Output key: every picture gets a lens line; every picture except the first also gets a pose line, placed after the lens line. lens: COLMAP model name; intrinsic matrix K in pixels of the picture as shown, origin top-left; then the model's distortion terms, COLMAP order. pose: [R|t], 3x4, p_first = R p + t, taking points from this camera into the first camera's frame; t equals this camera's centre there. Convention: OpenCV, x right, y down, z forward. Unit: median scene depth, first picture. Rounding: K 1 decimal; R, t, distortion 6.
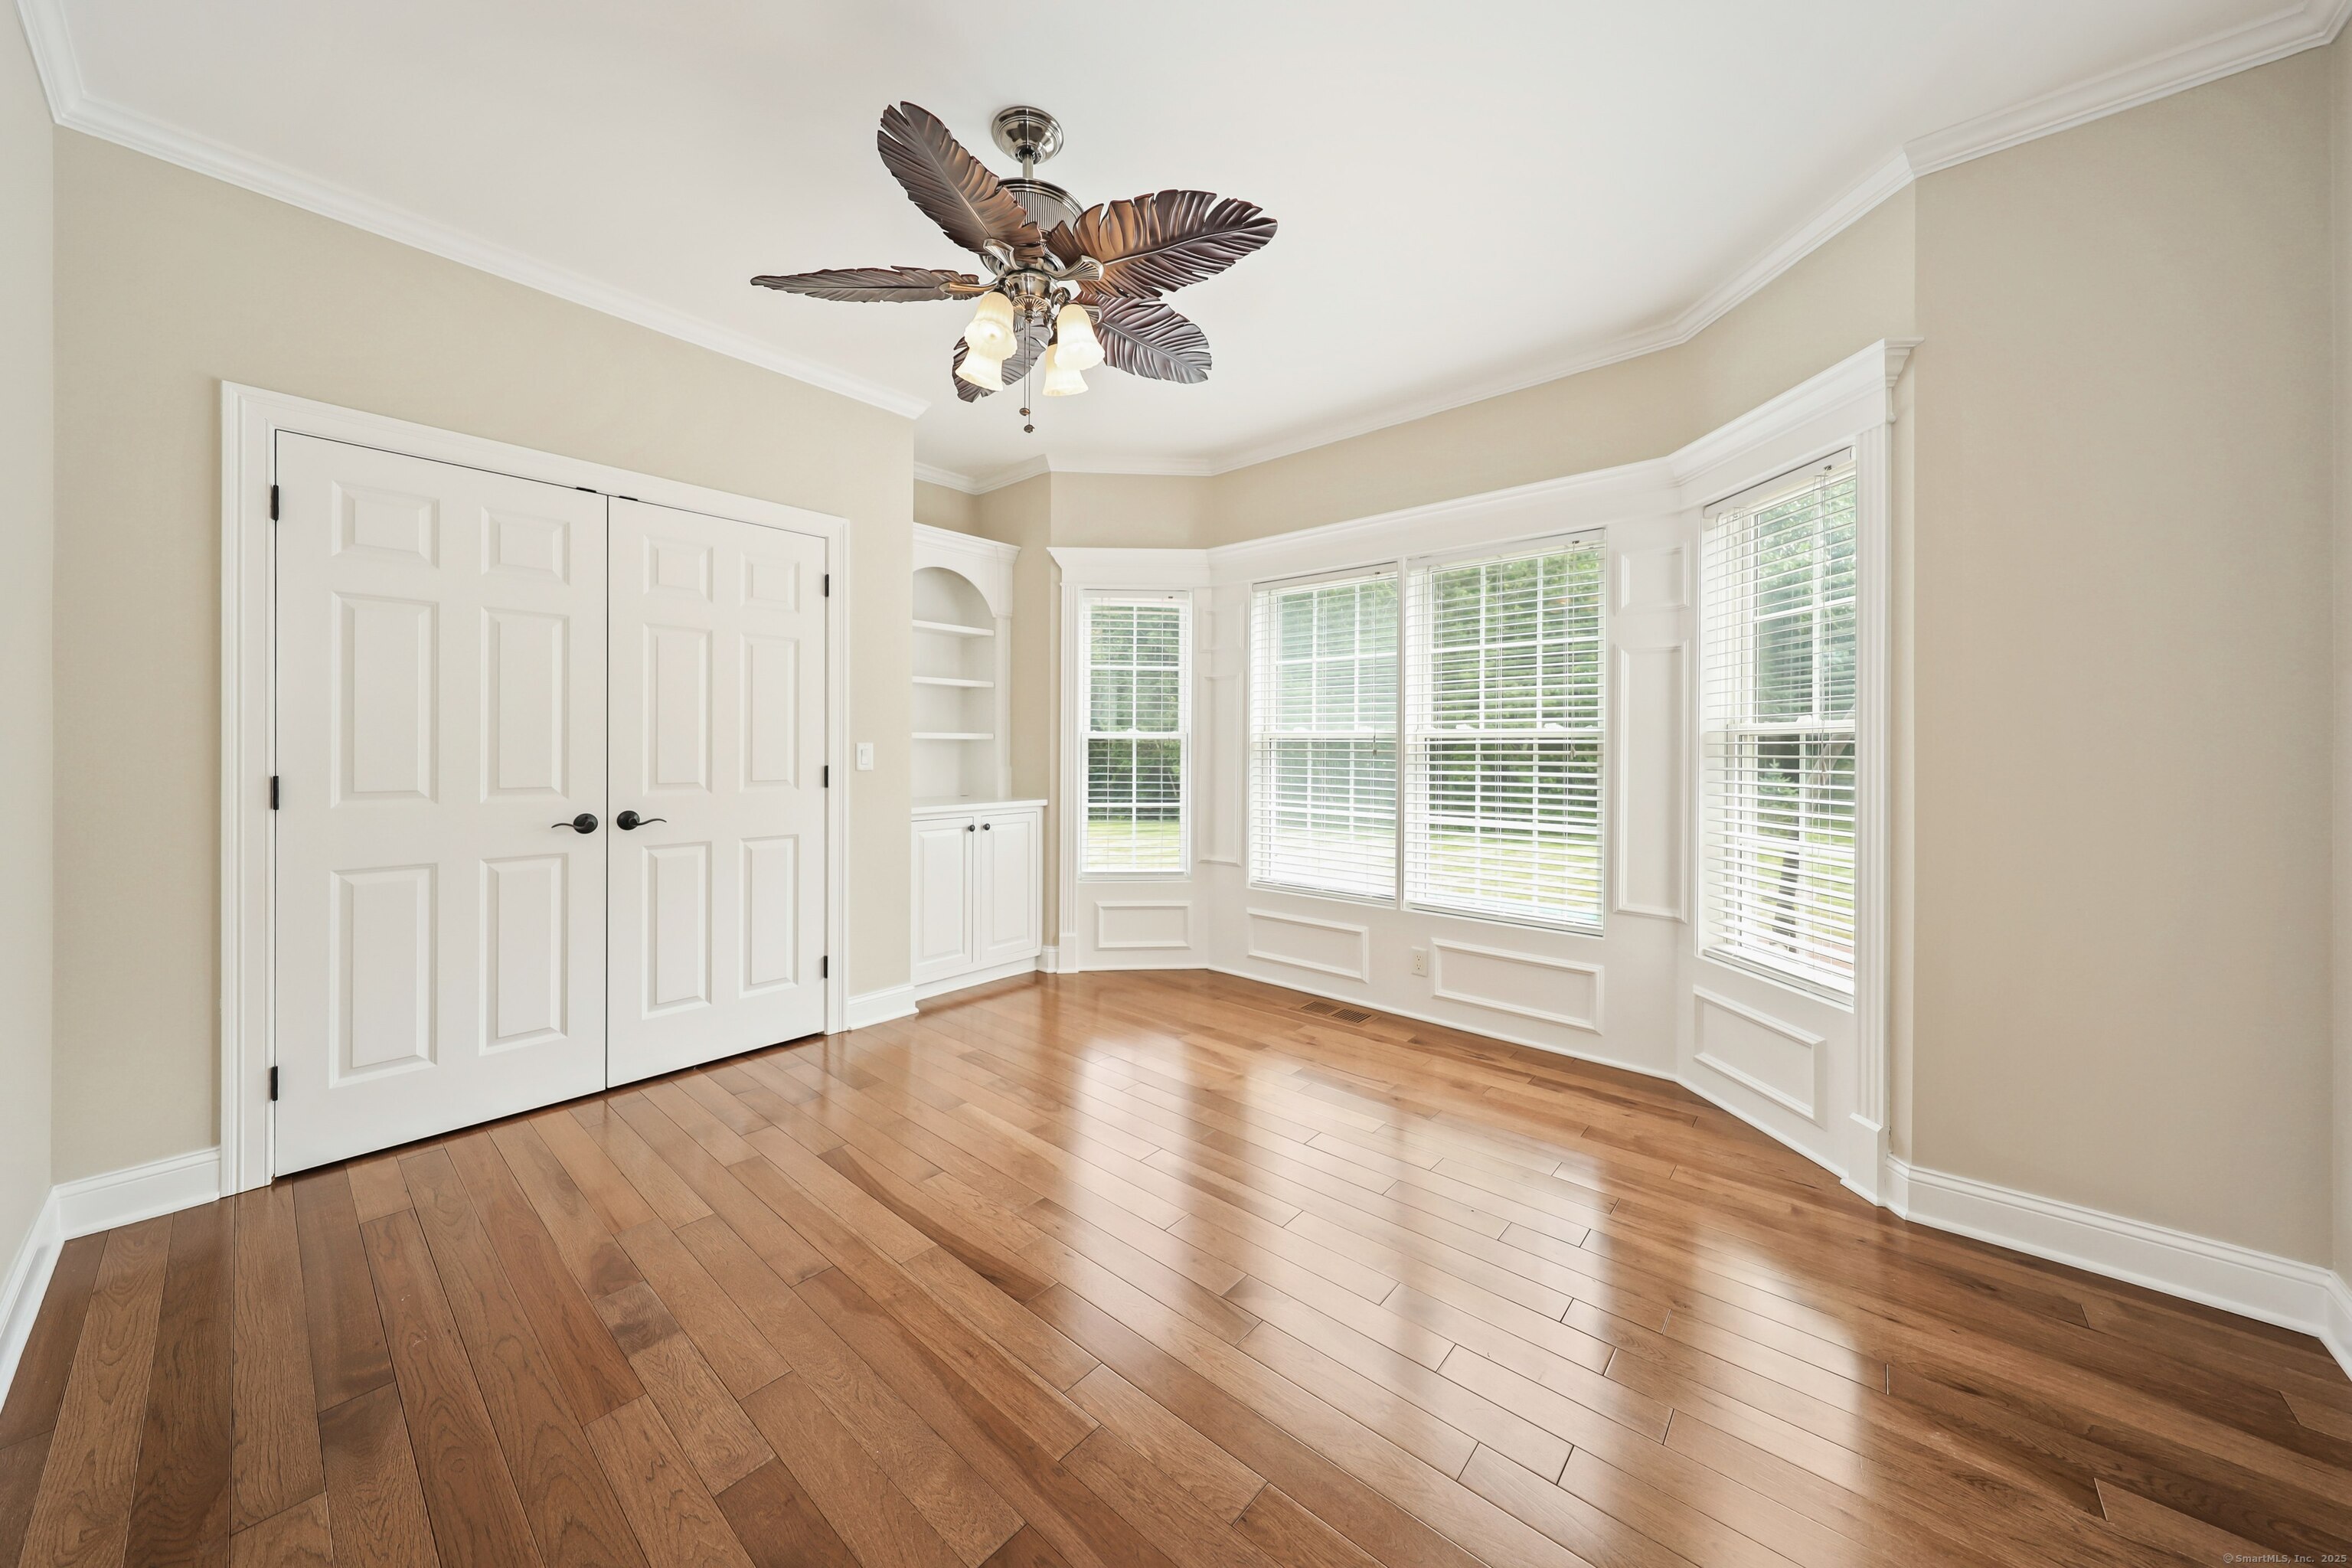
lens RADIAL K [[809.8, 0, 1171.5], [0, 809.8, 772.1], [0, 0, 1]] dist [0.002491, -0.000004]
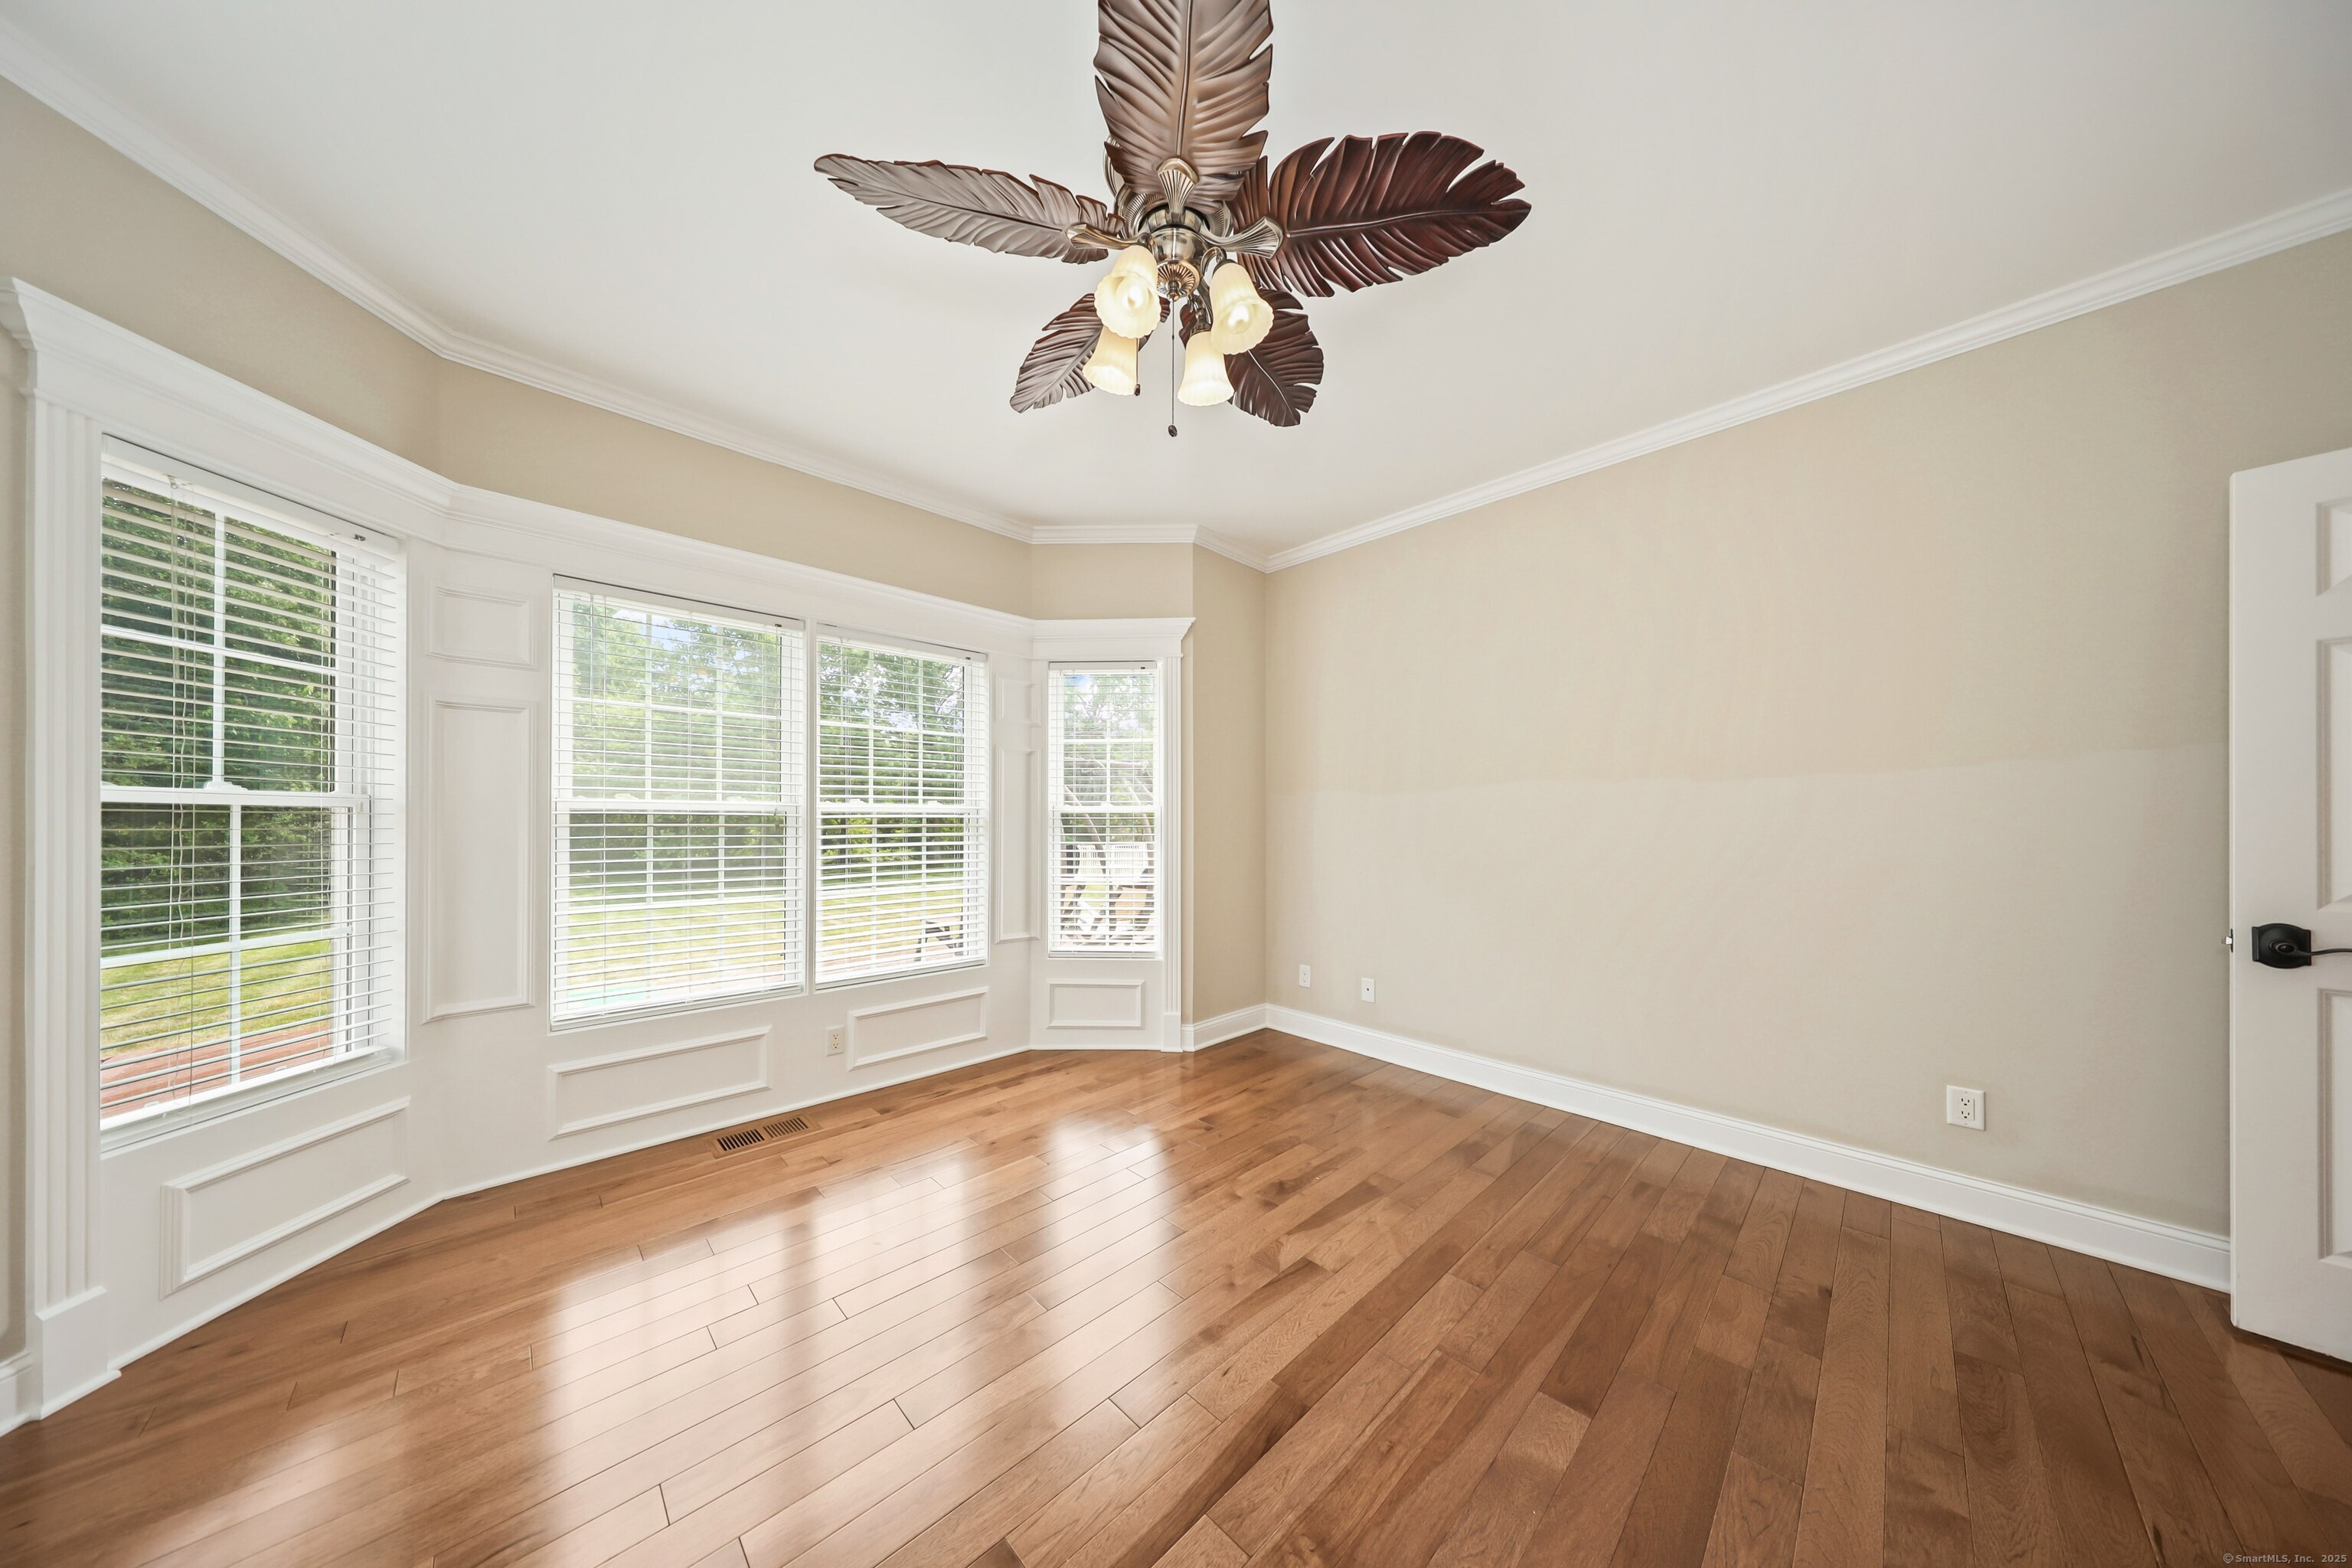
lens RADIAL K [[680.6, 0, 1175.4], [0, 680.6, 848.0], [0, 0, 1]] dist [0.000565, 0.000000]
pose [[0.102437, -0.042690, 0.993823, -0.496548], [0.030406, 0.998746, 0.039767, -0.019747], [-0.994275, 0.026145, 0.103607, 0.542217]]
